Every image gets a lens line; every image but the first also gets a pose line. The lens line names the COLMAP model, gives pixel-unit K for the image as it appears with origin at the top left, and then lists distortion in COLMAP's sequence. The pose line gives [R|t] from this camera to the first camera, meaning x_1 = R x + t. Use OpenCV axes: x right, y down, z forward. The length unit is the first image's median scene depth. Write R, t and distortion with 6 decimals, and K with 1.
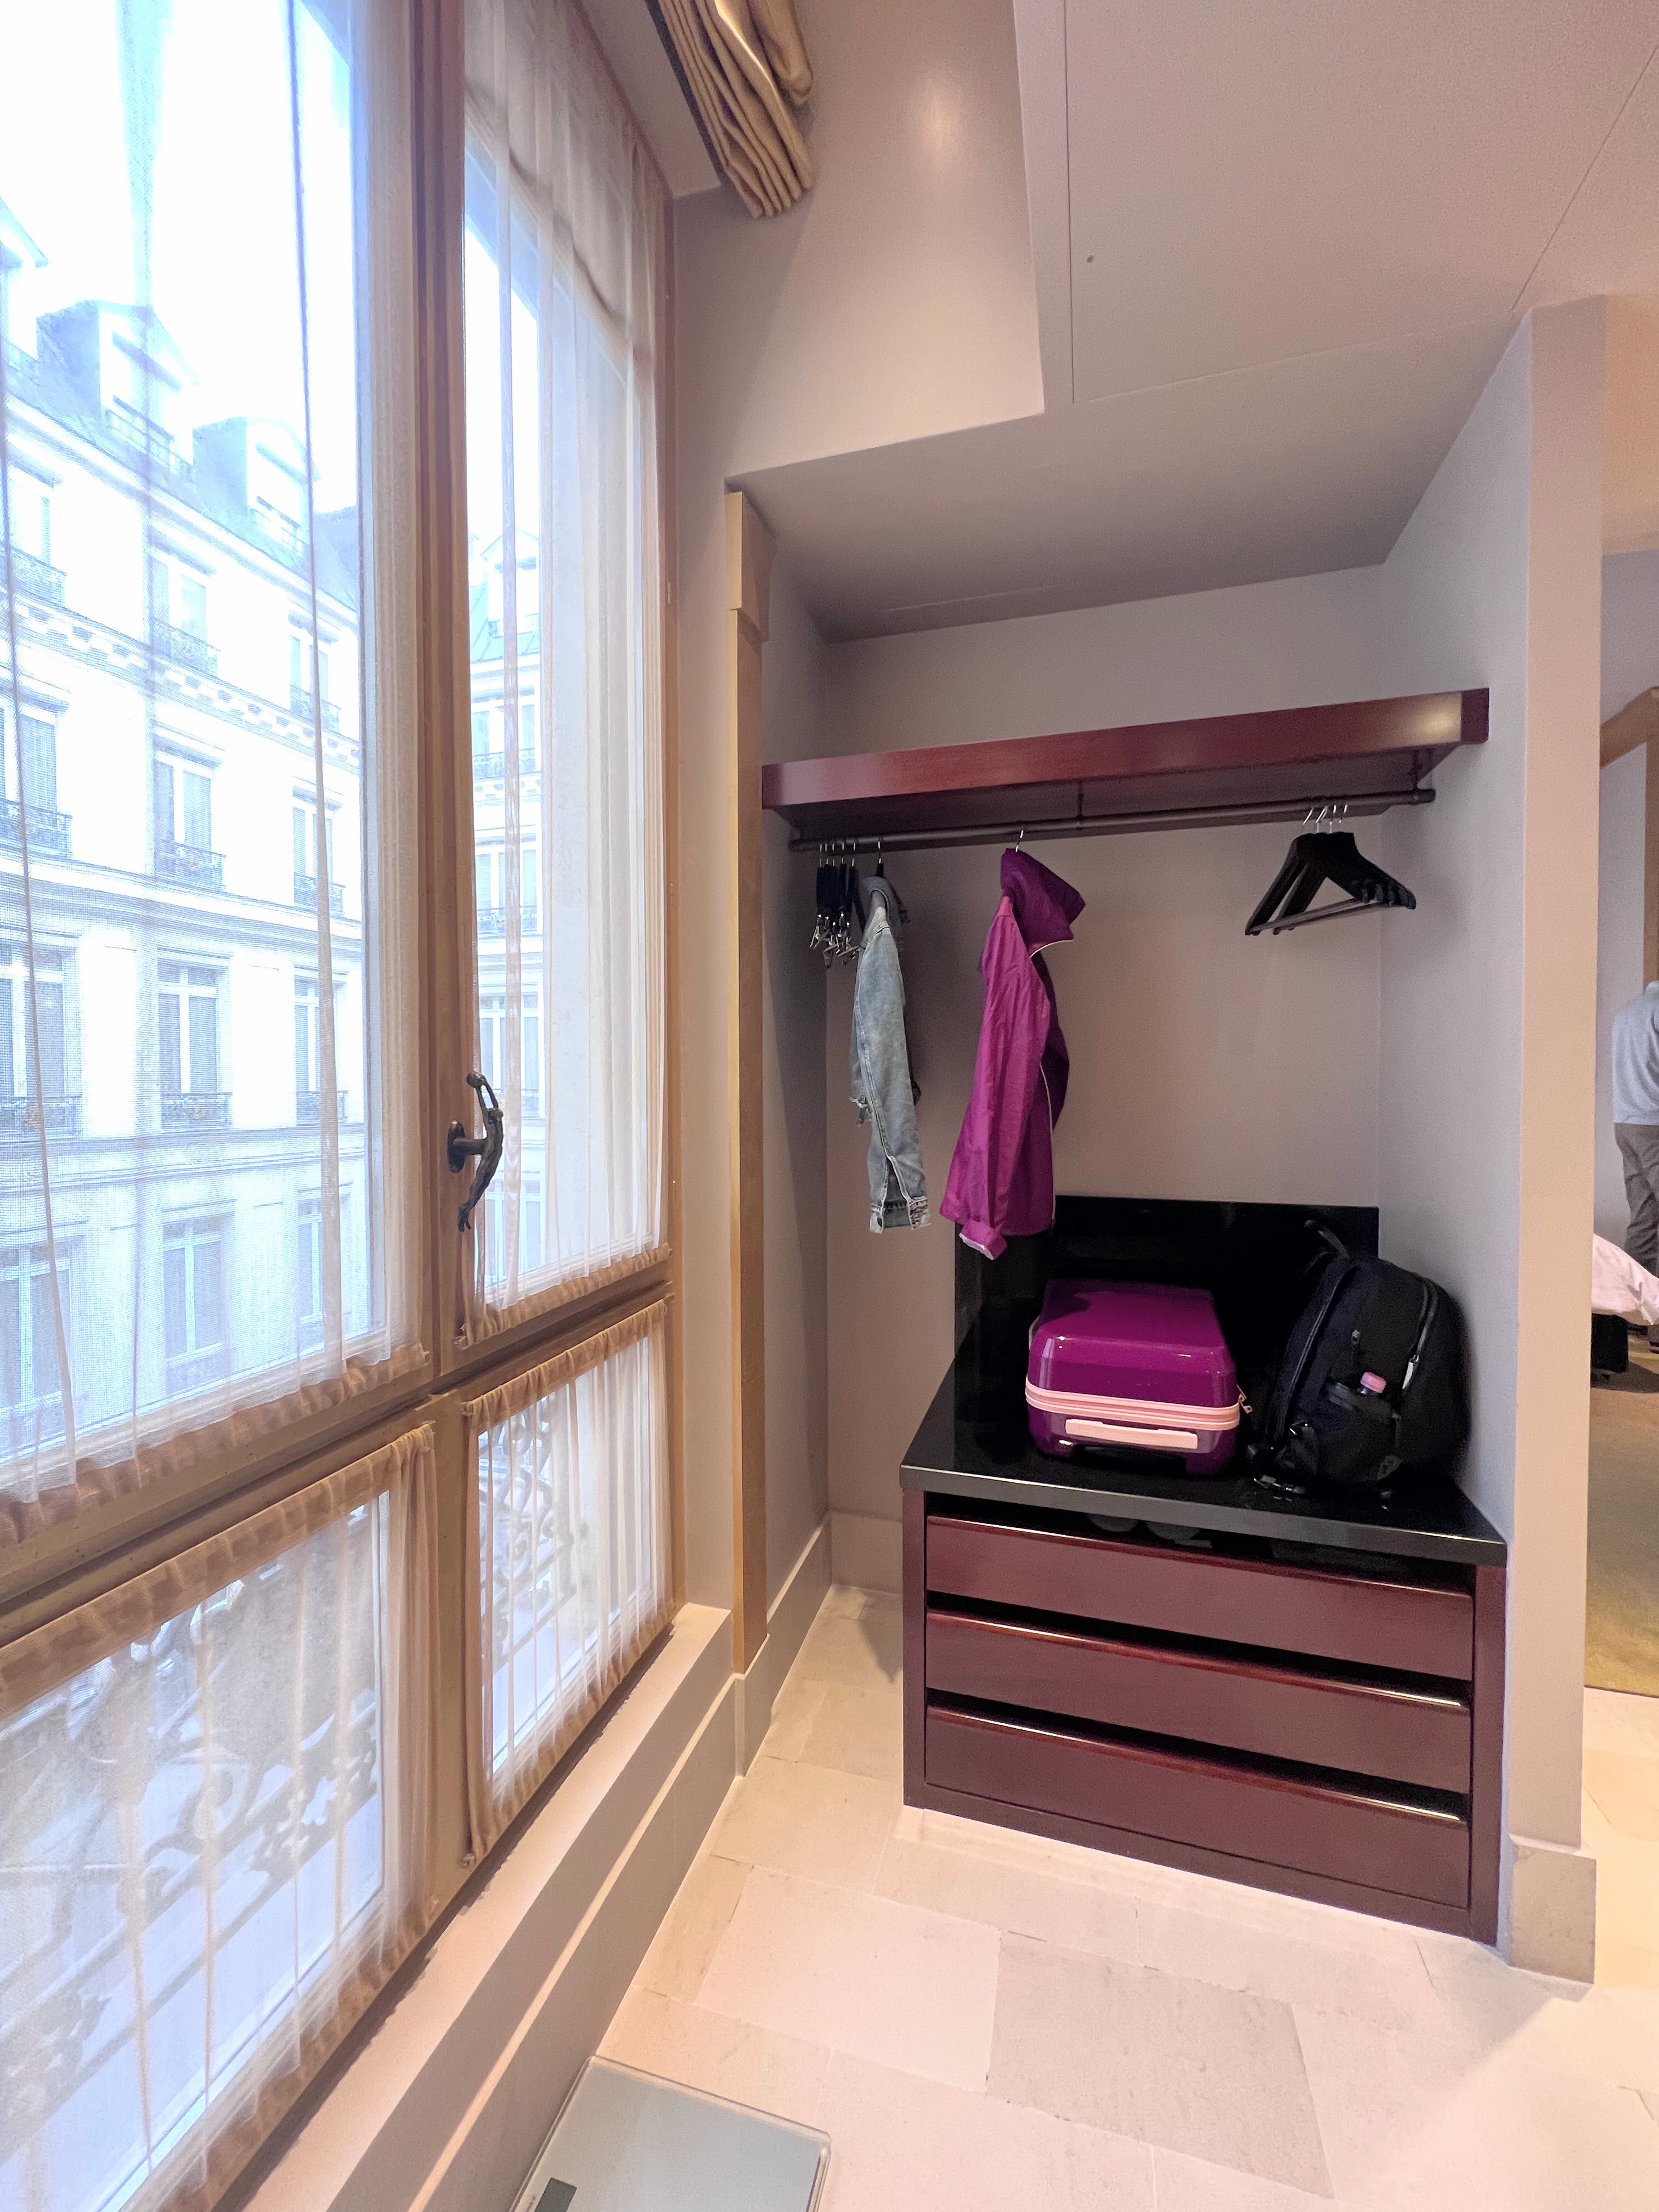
lens RADIAL K [[904.3, 0, 807.2], [0, 904.3, 1087.8], [0, 0, 1]] dist [0.001482, 0.000118]
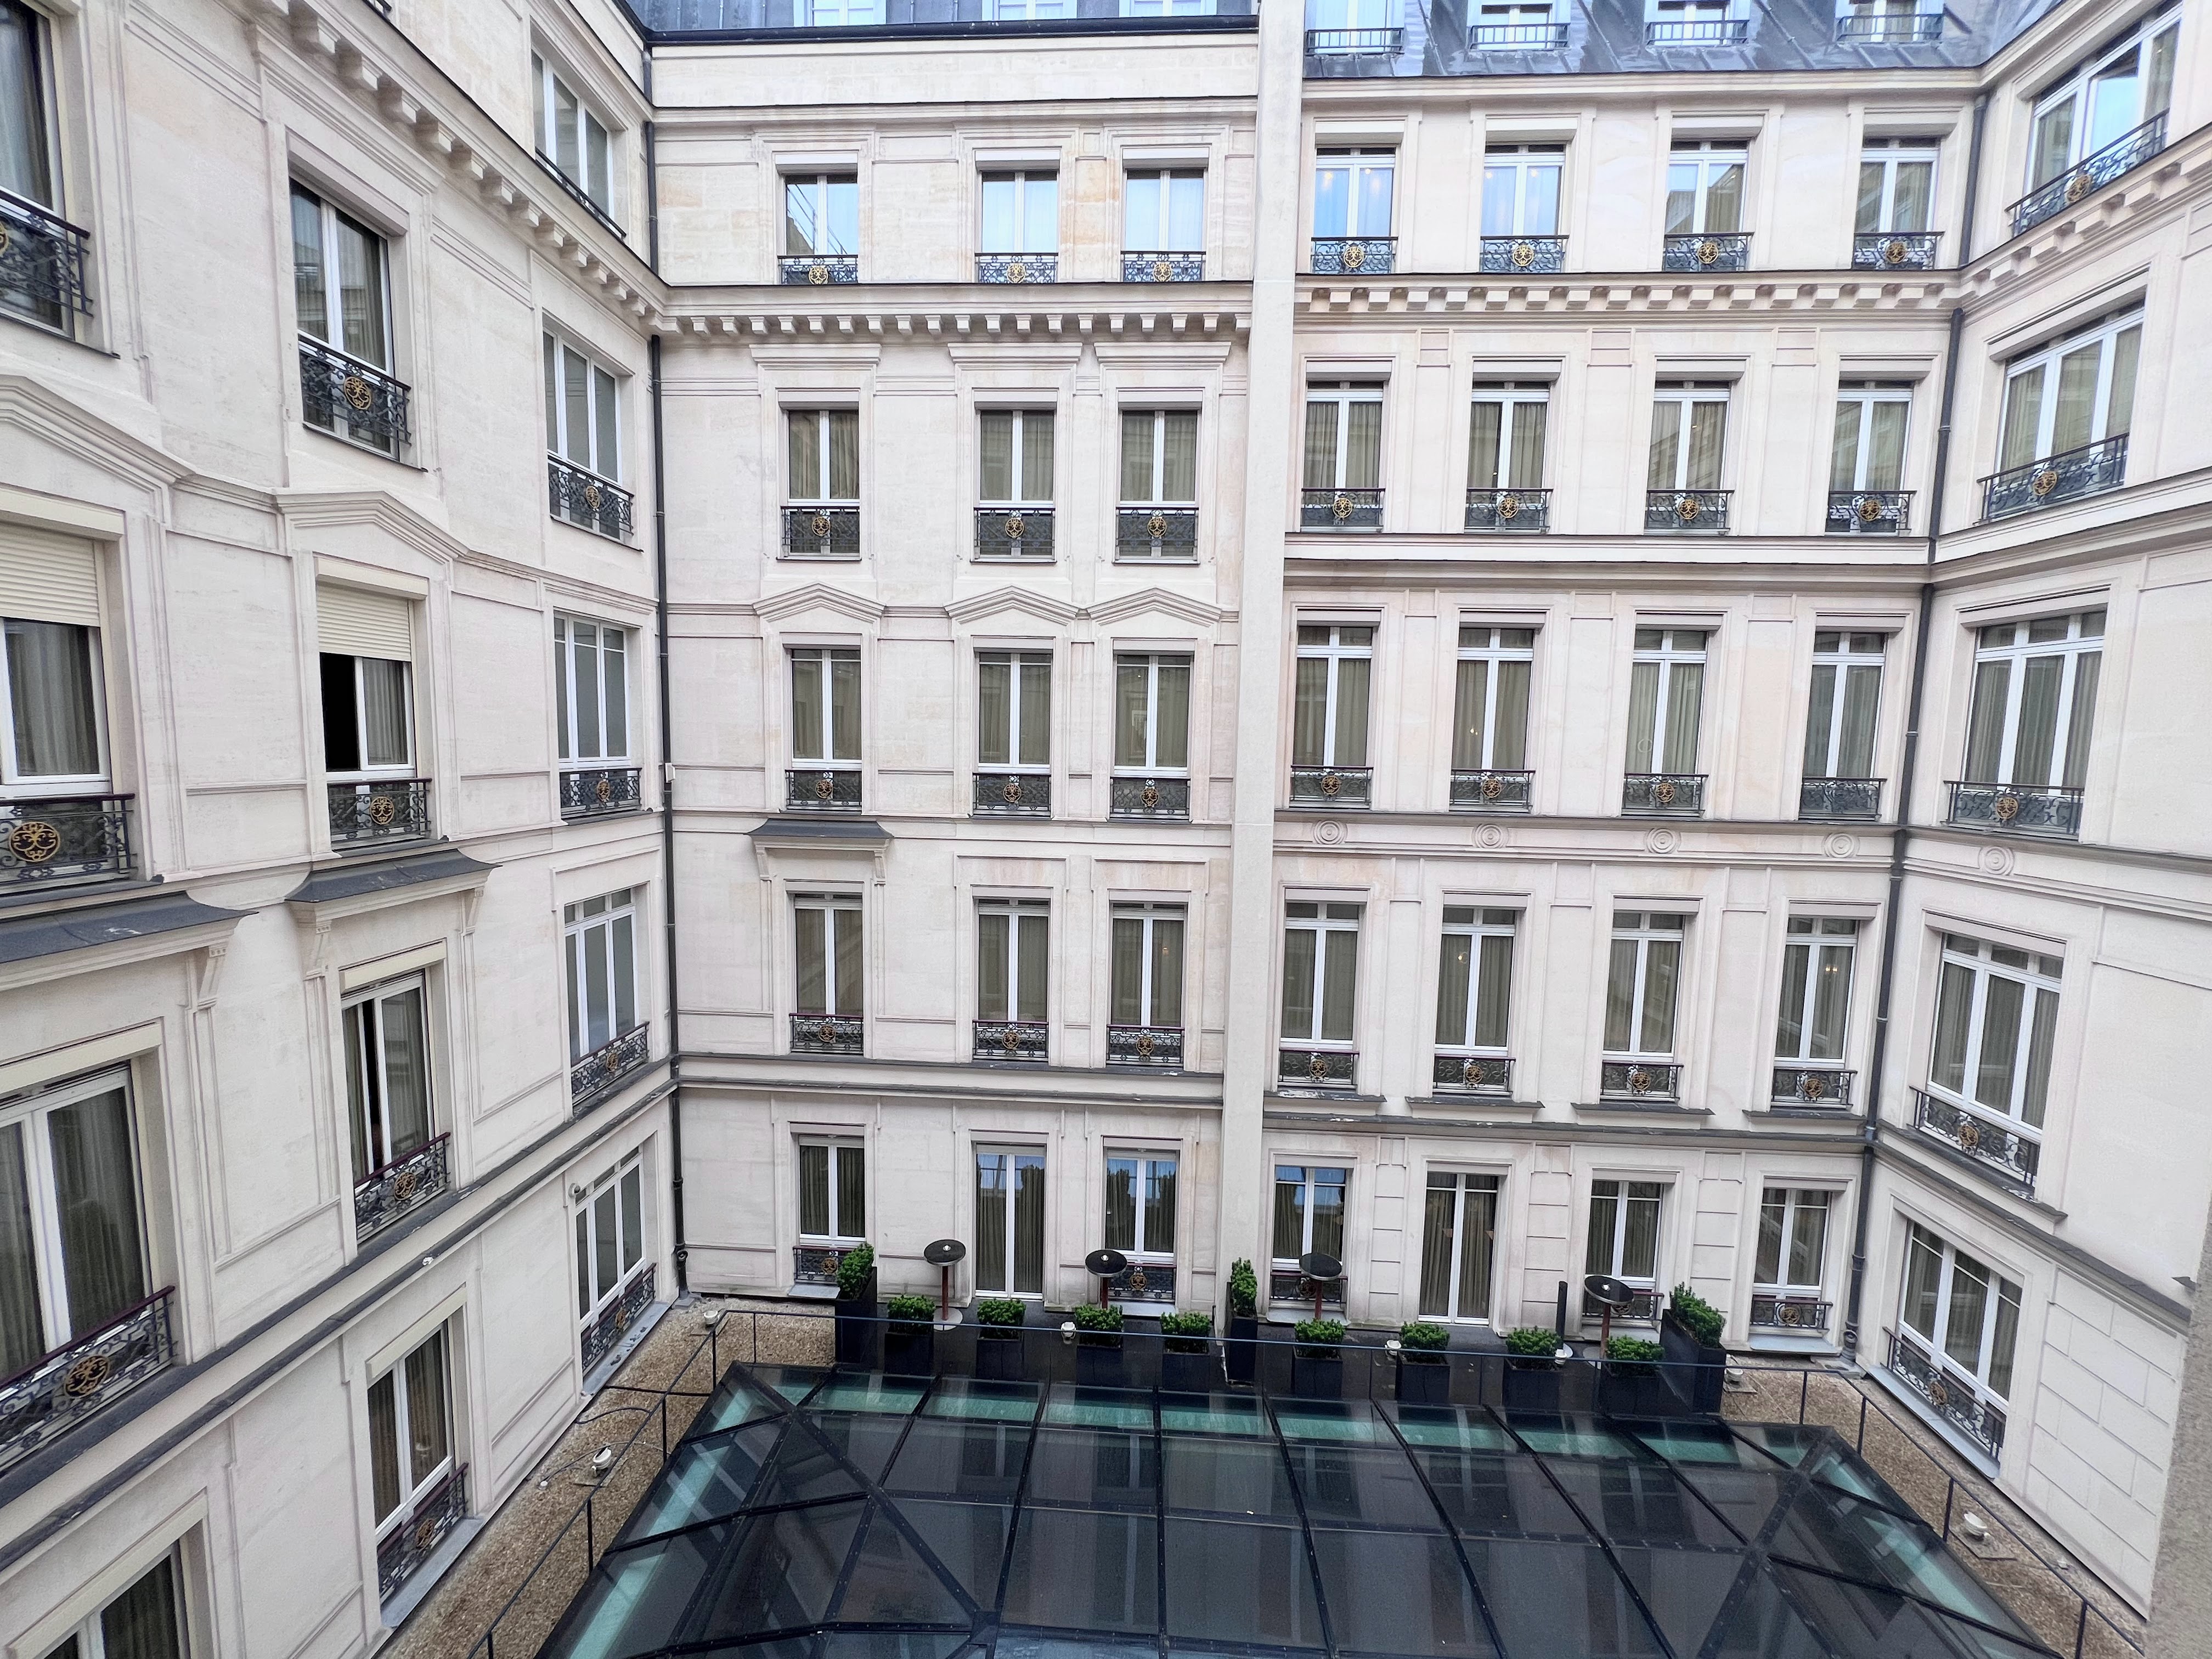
lens RADIAL K [[904.3, 0, 1108.9], [0, 904.3, 821.3], [0, 0, 1]] dist [0.001482, 0.000118]
pose [[0.216650, 0.099737, -0.971141, 0.072691], [-0.042721, 0.994783, 0.092635, -0.005664], [0.975314, 0.021418, 0.219780, 0.254769]]
